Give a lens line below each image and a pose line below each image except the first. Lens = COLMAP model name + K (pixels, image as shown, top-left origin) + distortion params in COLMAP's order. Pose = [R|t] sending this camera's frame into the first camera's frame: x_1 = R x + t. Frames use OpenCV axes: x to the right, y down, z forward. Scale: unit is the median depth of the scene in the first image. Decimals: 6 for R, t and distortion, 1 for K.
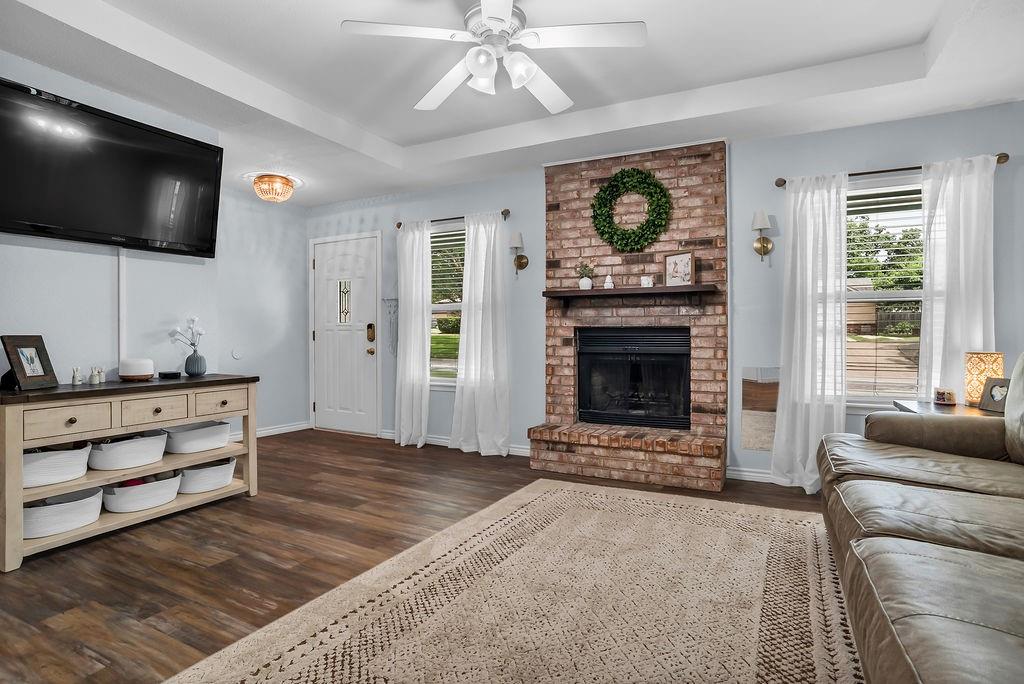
lens RADIAL K [[524.7, 0, 512.0], [0, 524.7, 342.0], [0, 0, 1]] dist [-0.094095, 0.049474]
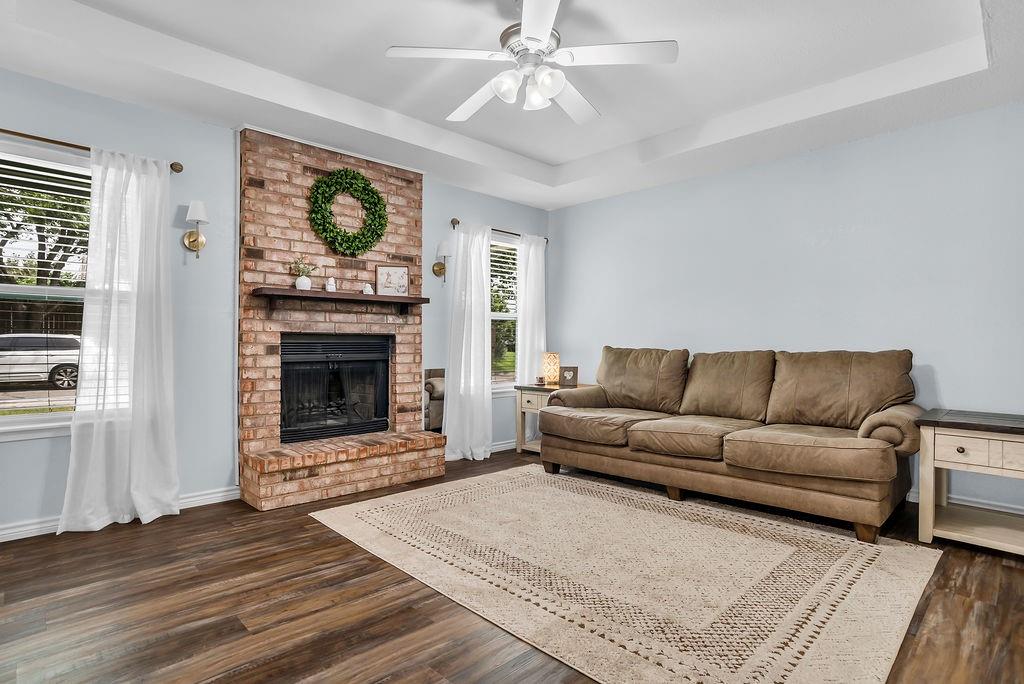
lens RADIAL K [[534.4, 0, 512.0], [0, 534.4, 342.0], [0, 0, 1]] dist [-0.081762, 0.053883]
pose [[0.317113, 0.001404, 0.948387, -0.635673], [0.007626, 0.999963, -0.004030, -0.007022], [-0.948357, 0.008511, 0.317090, 0.418086]]
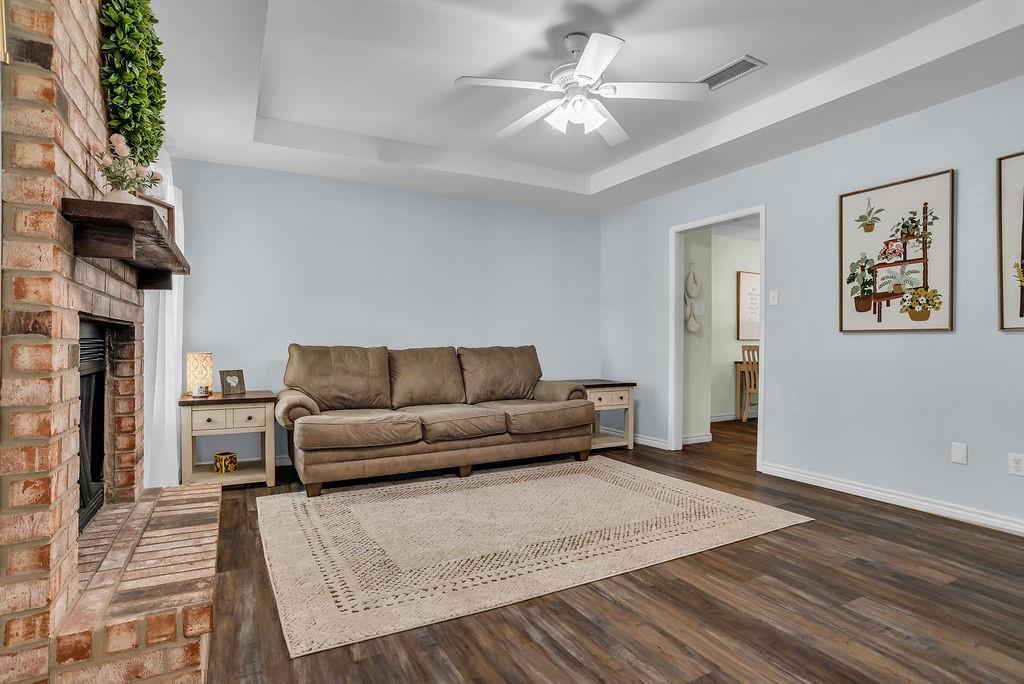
lens RADIAL K [[524.7, 0, 512.0], [0, 524.7, 342.0], [0, 0, 1]] dist [-0.094095, 0.049474]
pose [[-0.827774, -0.001897, 0.561058, -0.346253], [0.002081, 0.999977, 0.006451, -0.011213], [-0.561057, 0.006508, -0.827751, 1.241623]]
